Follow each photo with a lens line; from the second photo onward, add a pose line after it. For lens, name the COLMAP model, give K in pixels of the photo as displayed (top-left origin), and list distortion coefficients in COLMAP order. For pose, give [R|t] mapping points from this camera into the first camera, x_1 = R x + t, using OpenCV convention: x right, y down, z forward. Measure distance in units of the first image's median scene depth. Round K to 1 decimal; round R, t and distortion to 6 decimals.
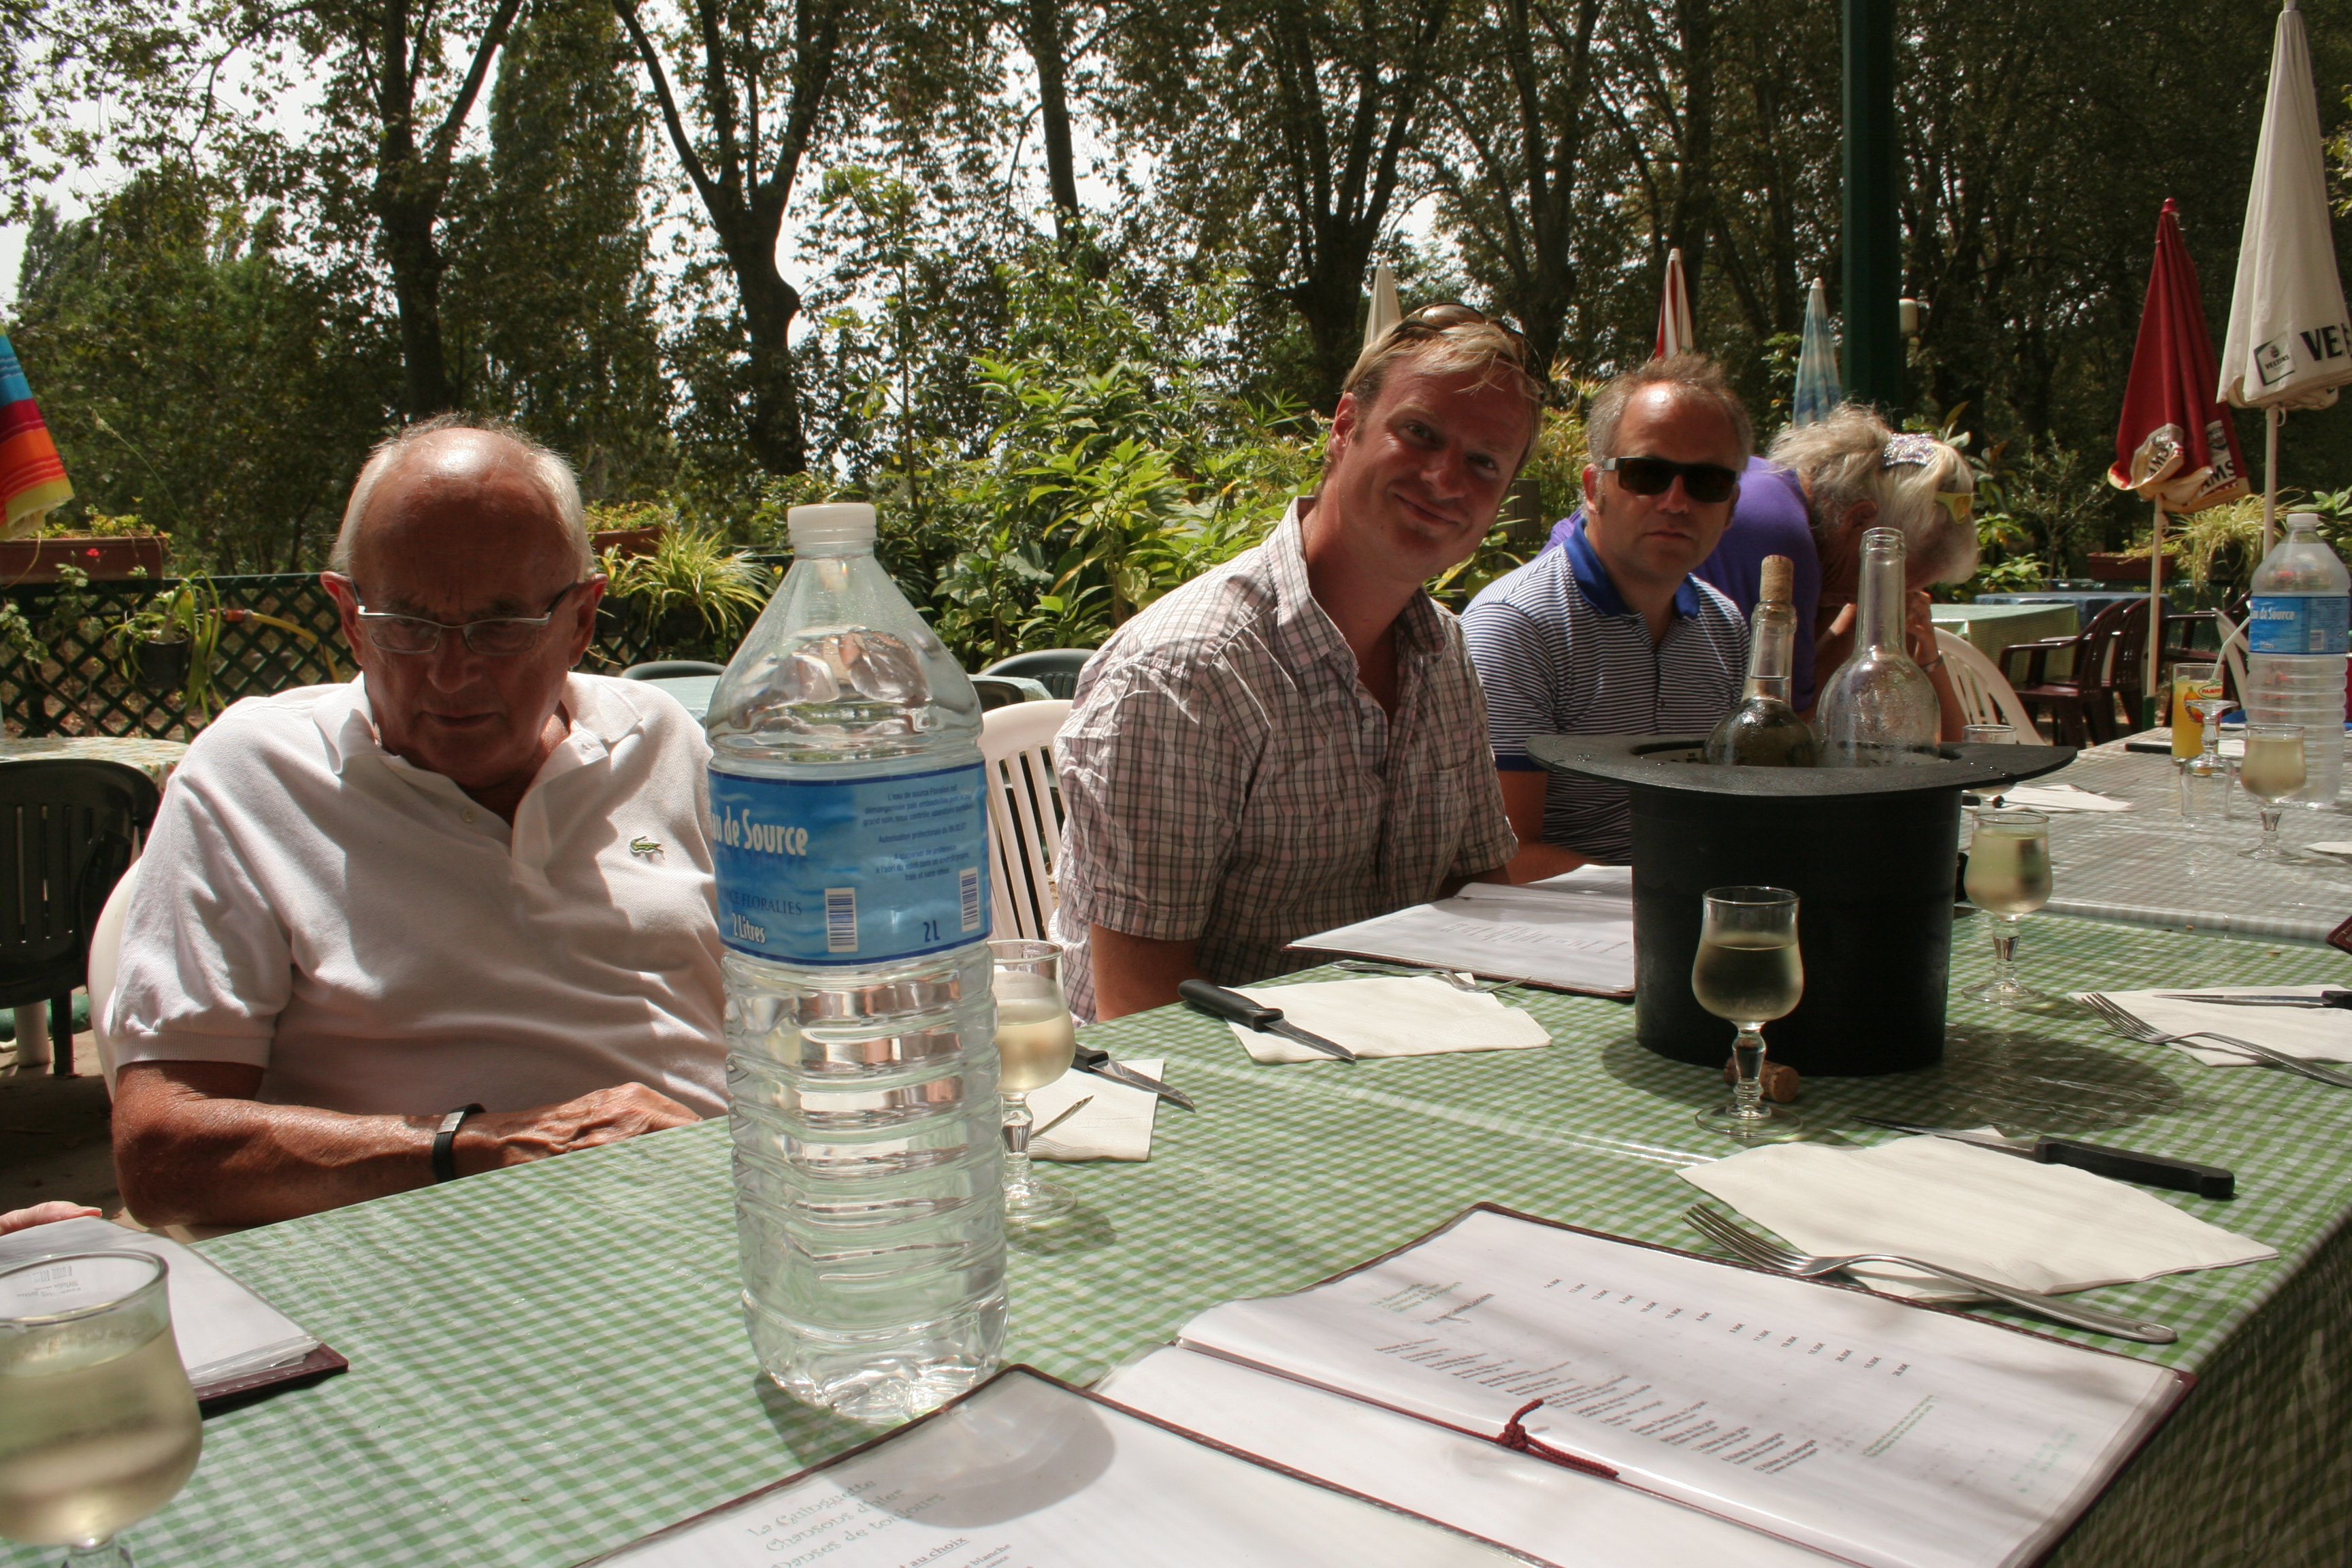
lens RADIAL K [[1935.8, 0, 1173.8], [0, 1935.8, 802.1], [0, 0, 1]] dist [-0.161478, 0.131830]
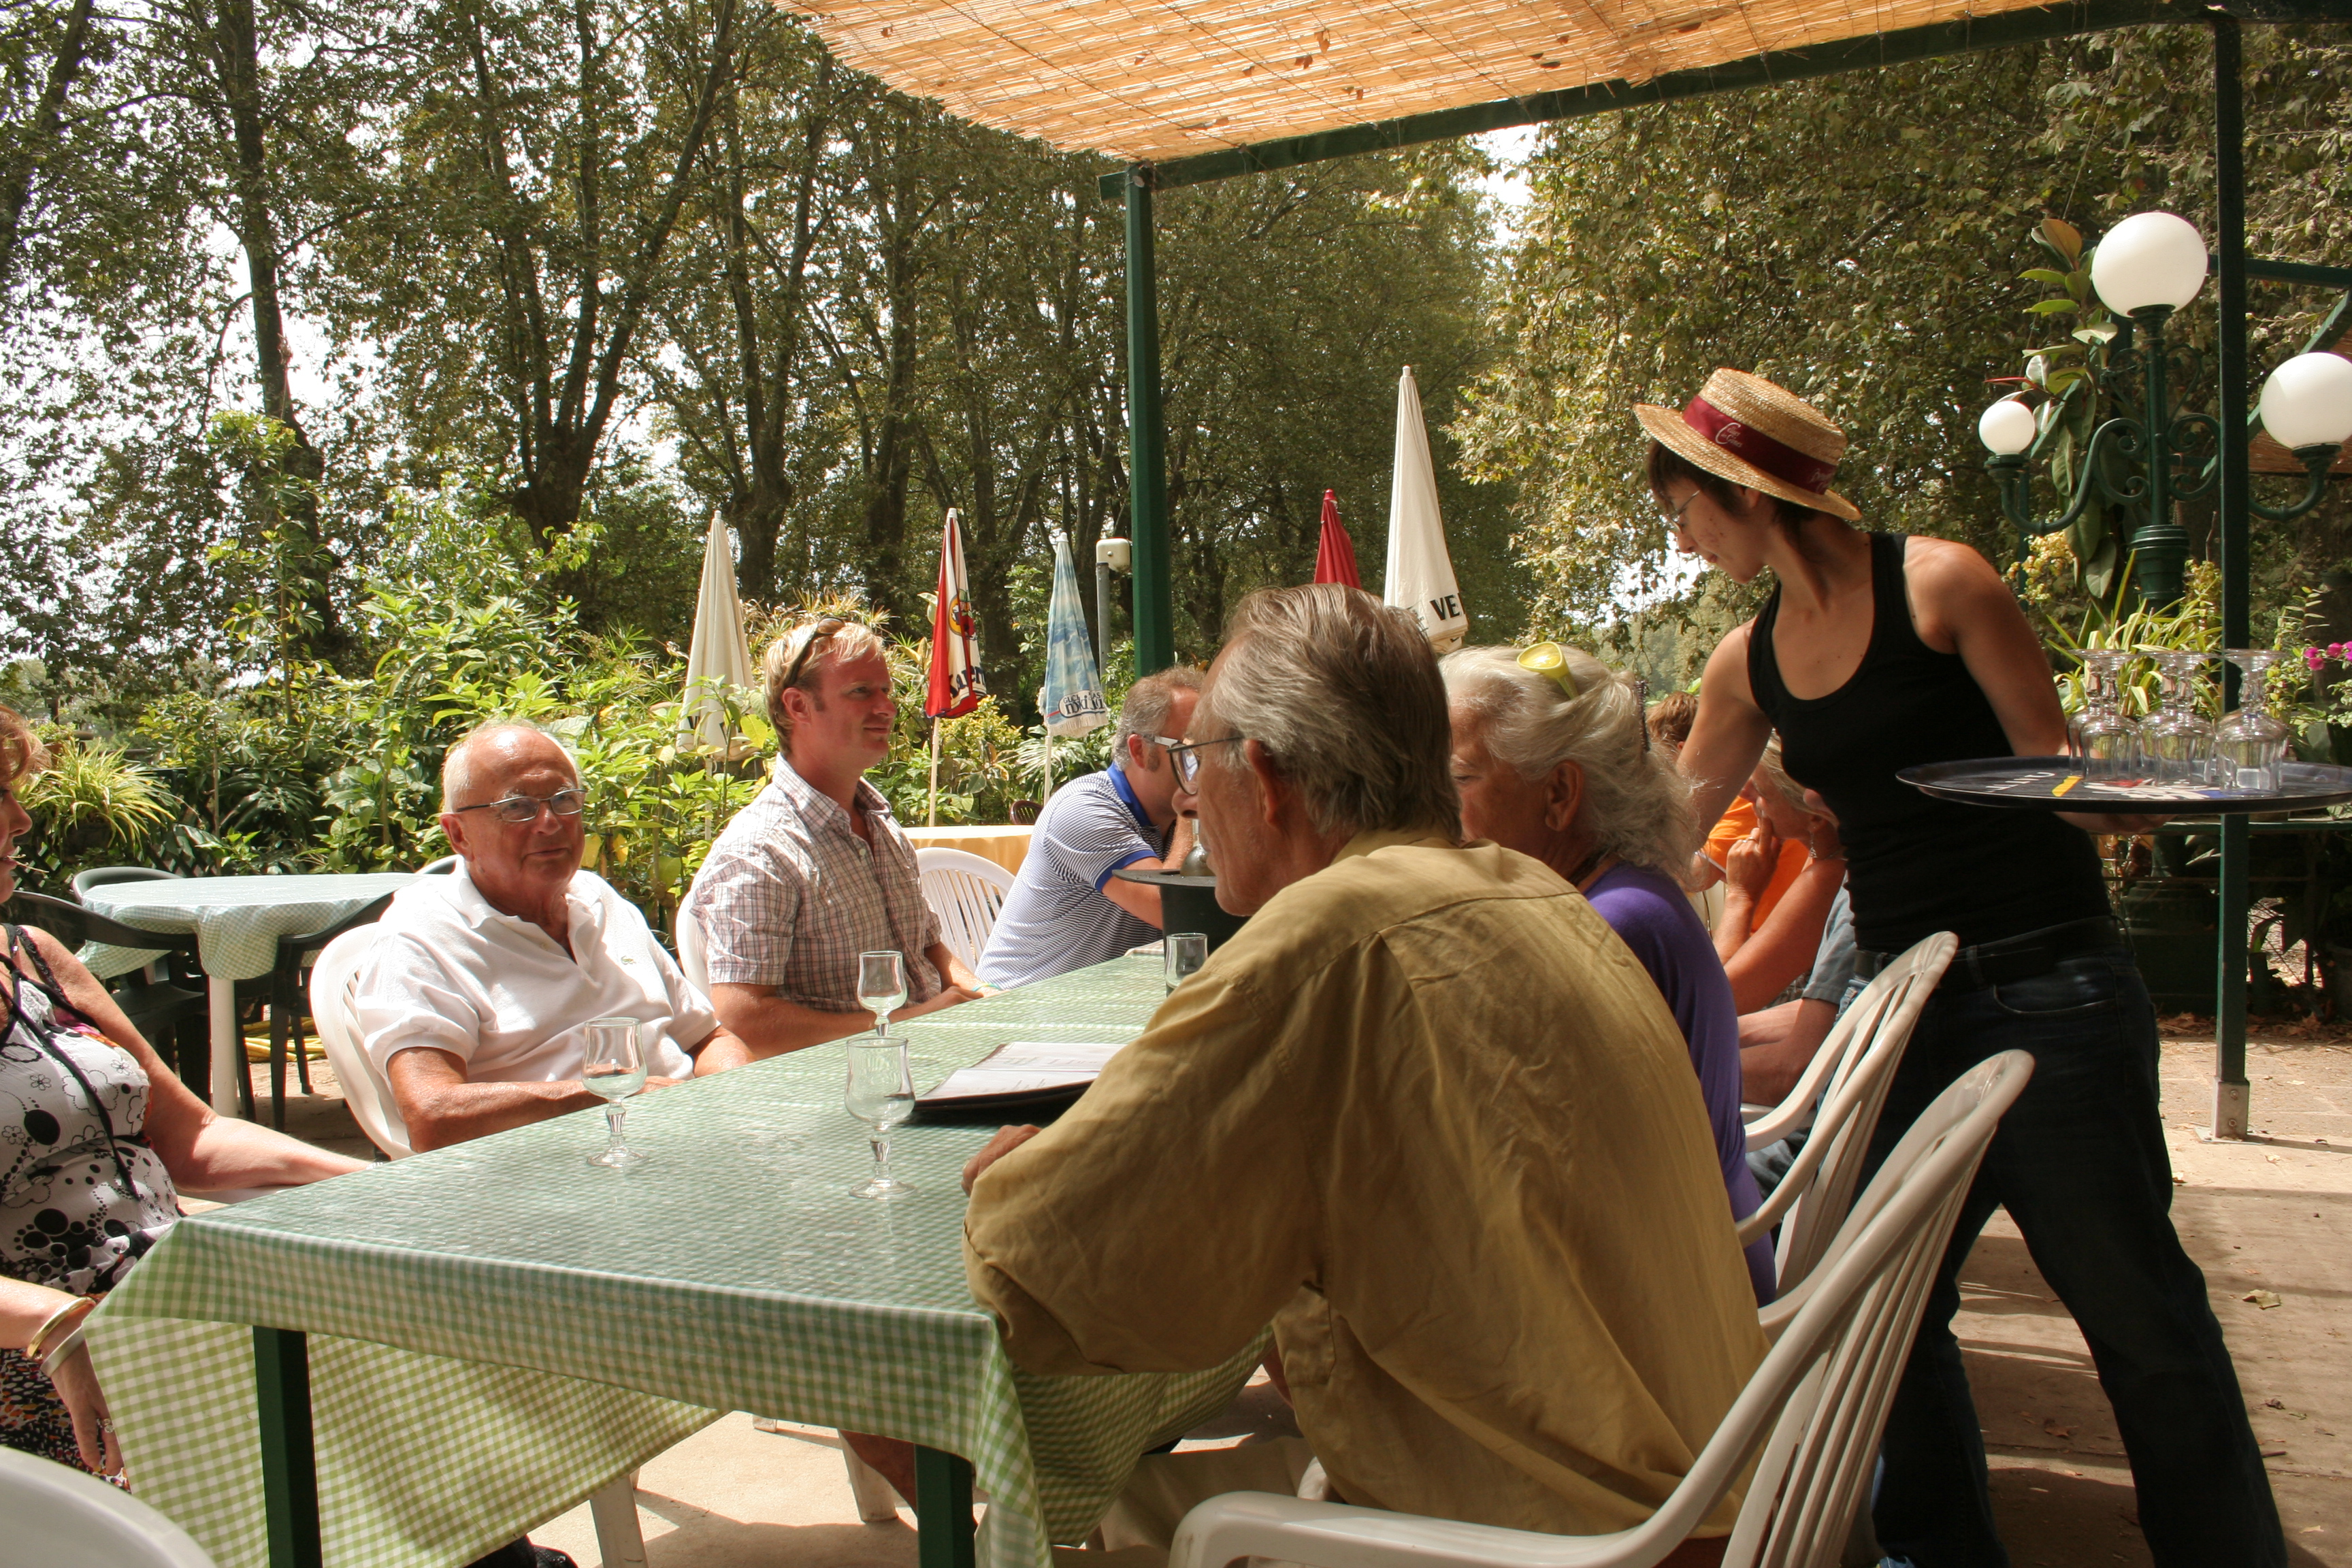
lens RADIAL K [[1935.8, 0, 1173.8], [0, 1935.8, 802.1], [0, 0, 1]] dist [-0.161478, 0.131830]
pose [[0.918028, -0.012244, 0.396328, -0.087525], [0.052485, 0.994481, -0.090848, 0.012411], [-0.393028, 0.104202, 0.913603, -0.150077]]
